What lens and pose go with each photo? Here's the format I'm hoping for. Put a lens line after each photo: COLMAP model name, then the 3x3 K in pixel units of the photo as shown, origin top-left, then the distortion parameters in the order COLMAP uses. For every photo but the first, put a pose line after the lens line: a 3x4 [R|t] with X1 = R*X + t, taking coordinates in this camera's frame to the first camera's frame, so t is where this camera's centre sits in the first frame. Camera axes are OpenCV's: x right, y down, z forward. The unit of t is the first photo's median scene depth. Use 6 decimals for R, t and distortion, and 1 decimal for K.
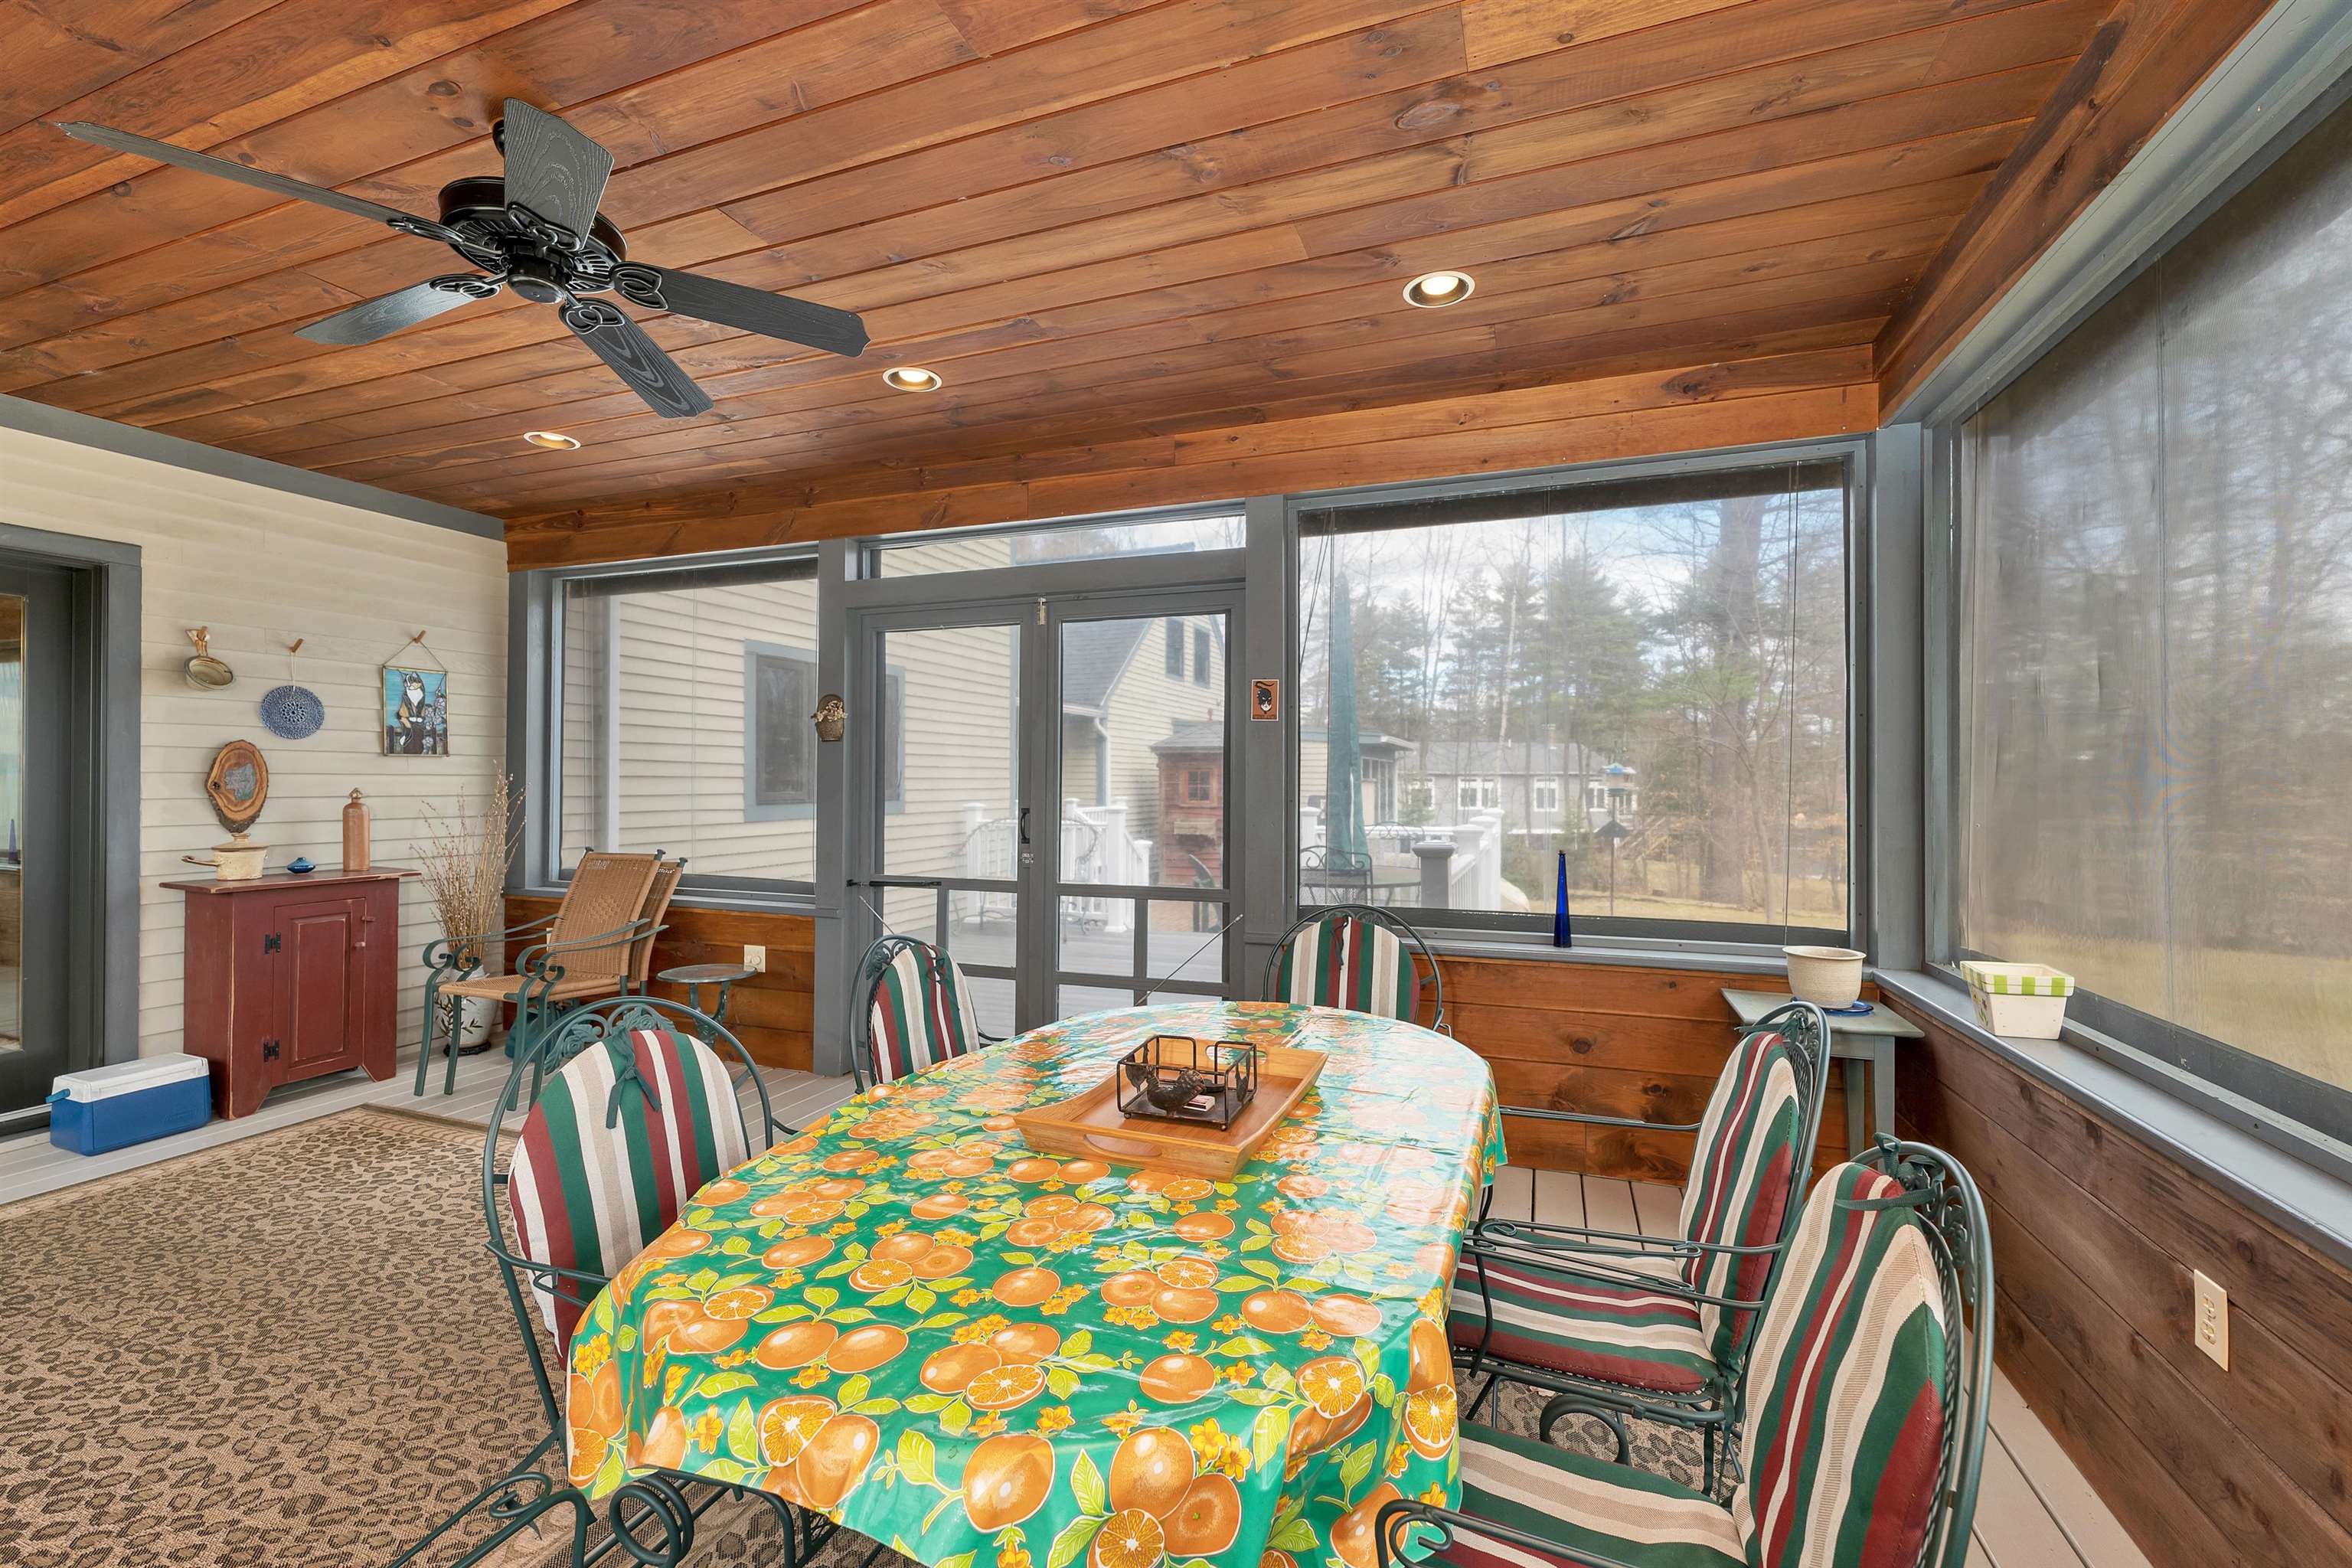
lens RADIAL K [[948.7, 0, 1185.4], [0, 948.7, 761.7], [0, 0, 1]] dist [0.000501, -0.000334]
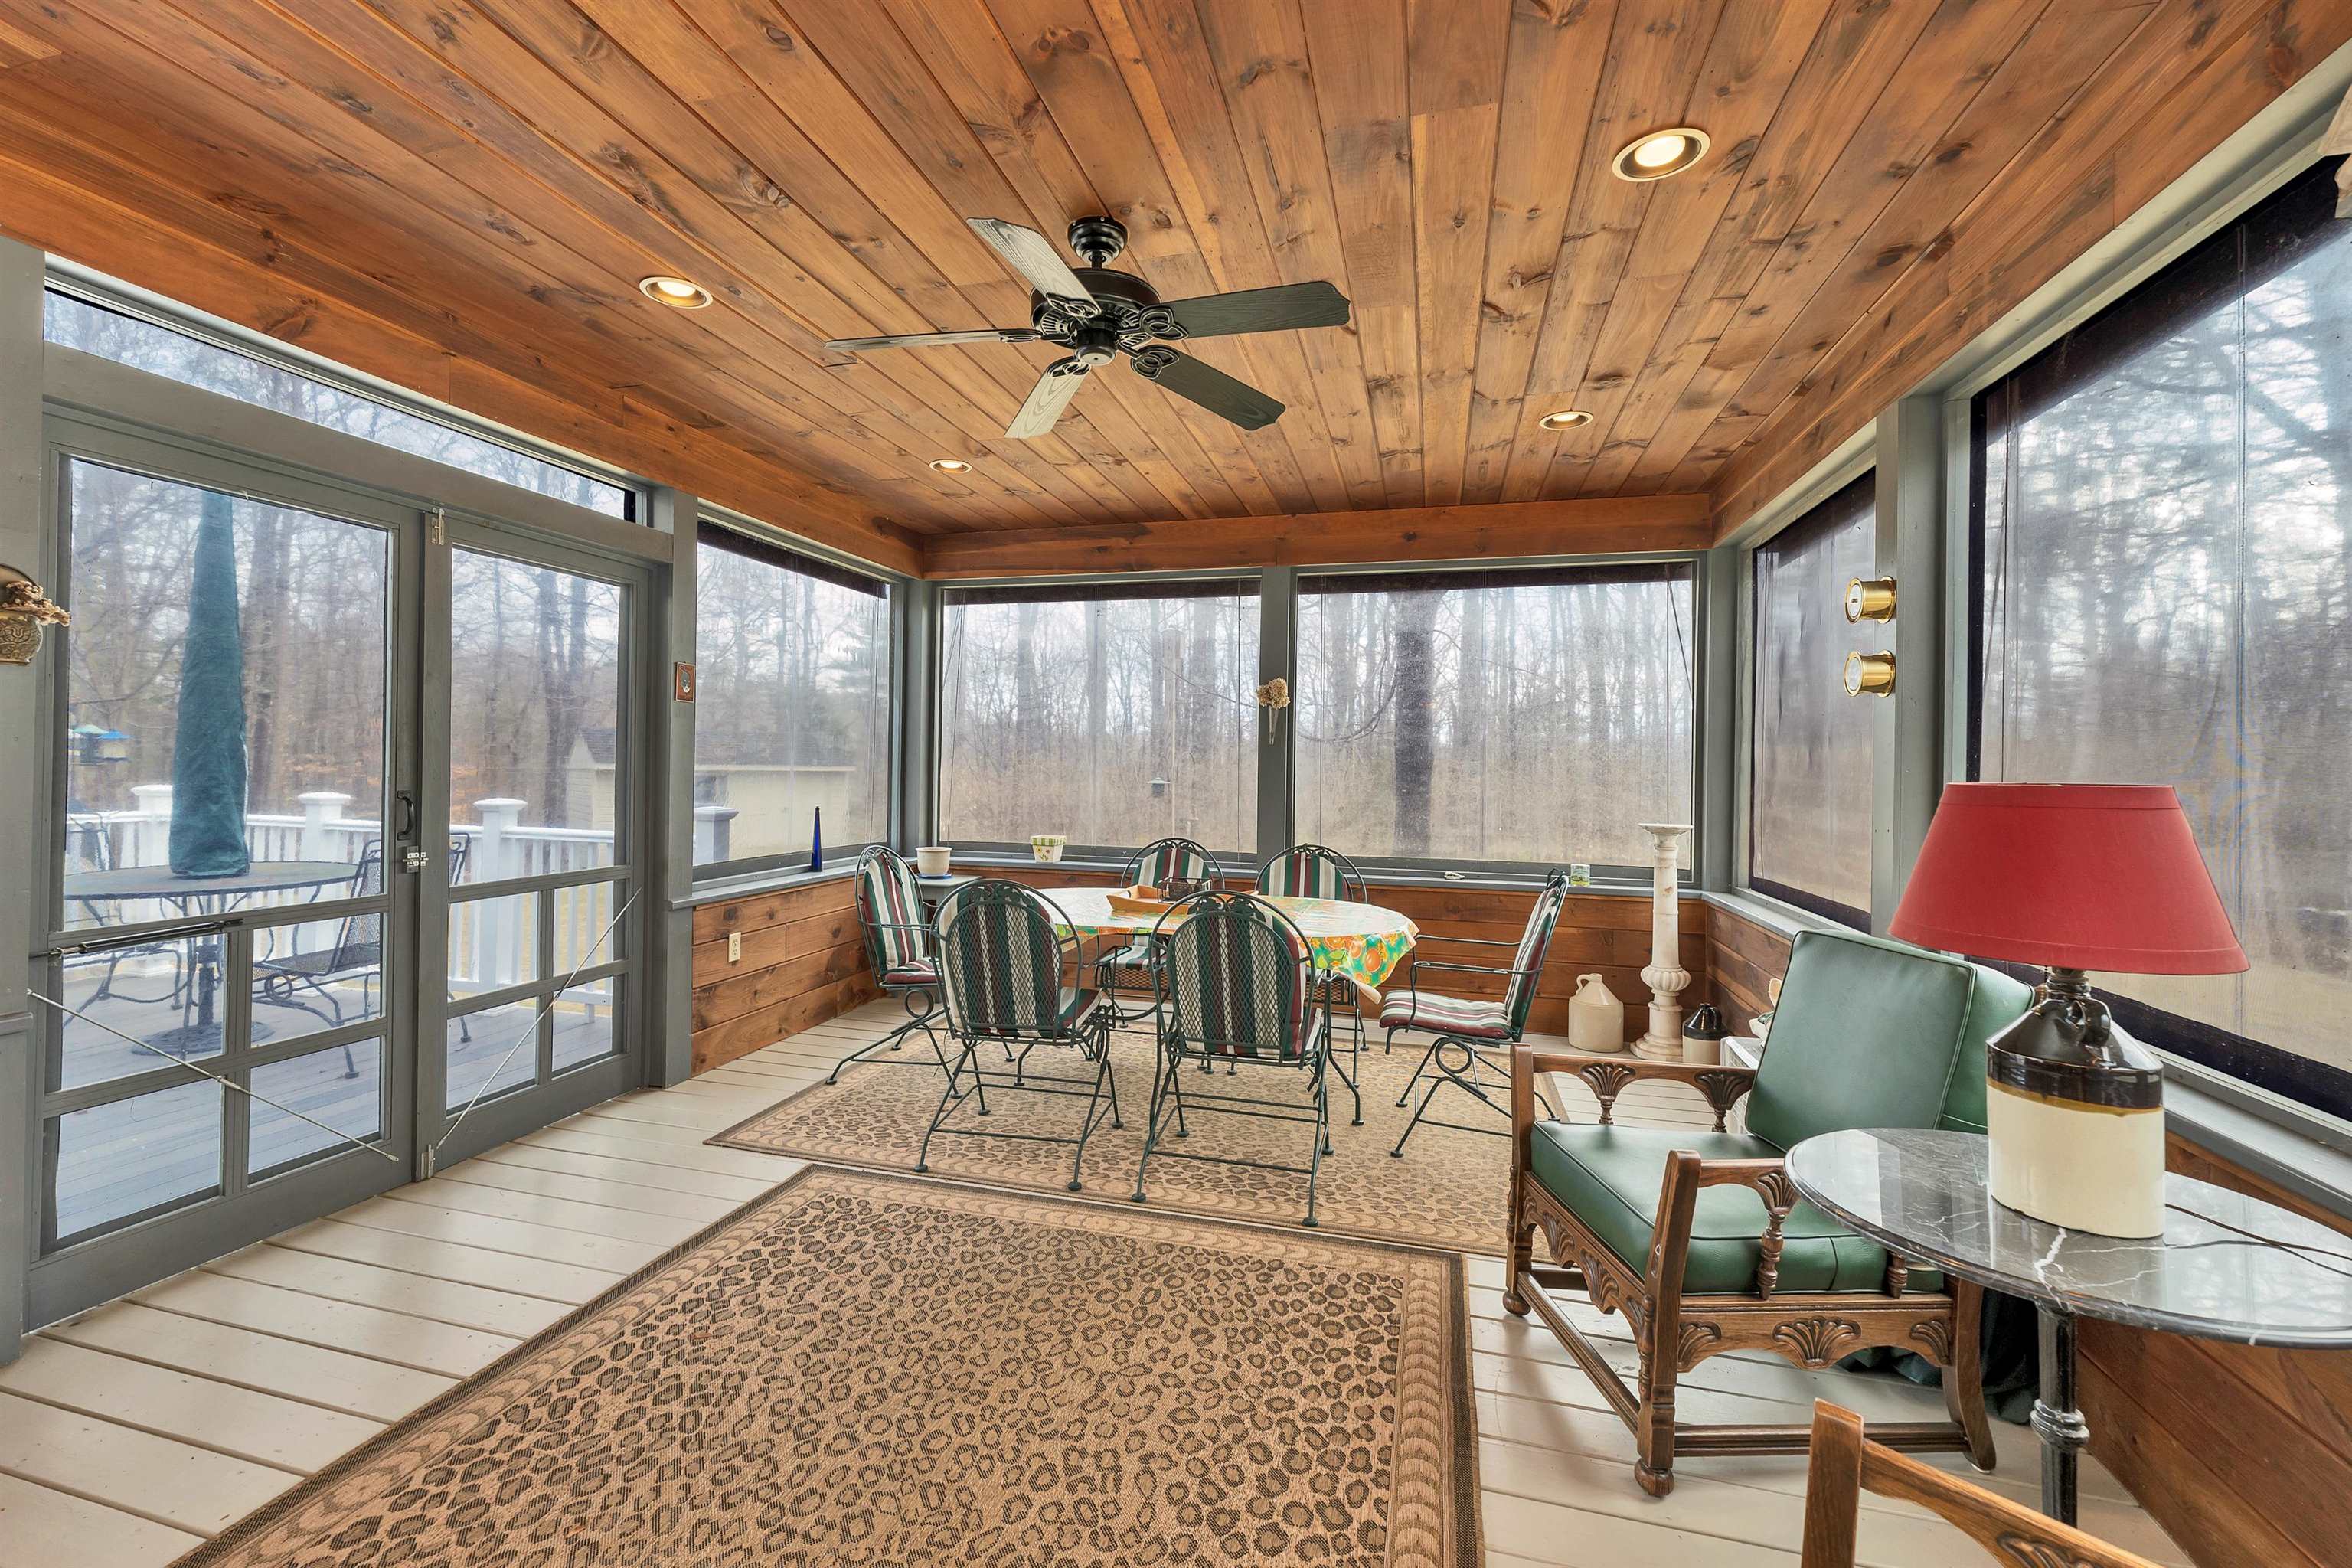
lens RADIAL K [[984.3, 0, 1176.0], [0, 984.3, 784.0], [0, 0, 1]] dist [0.001297, 0.000492]
pose [[-0.098106, -0.014725, 0.995067, -1.122803], [-0.015209, 0.999796, 0.013296, 0.027940], [-0.995060, -0.013829, -0.098310, 0.566305]]
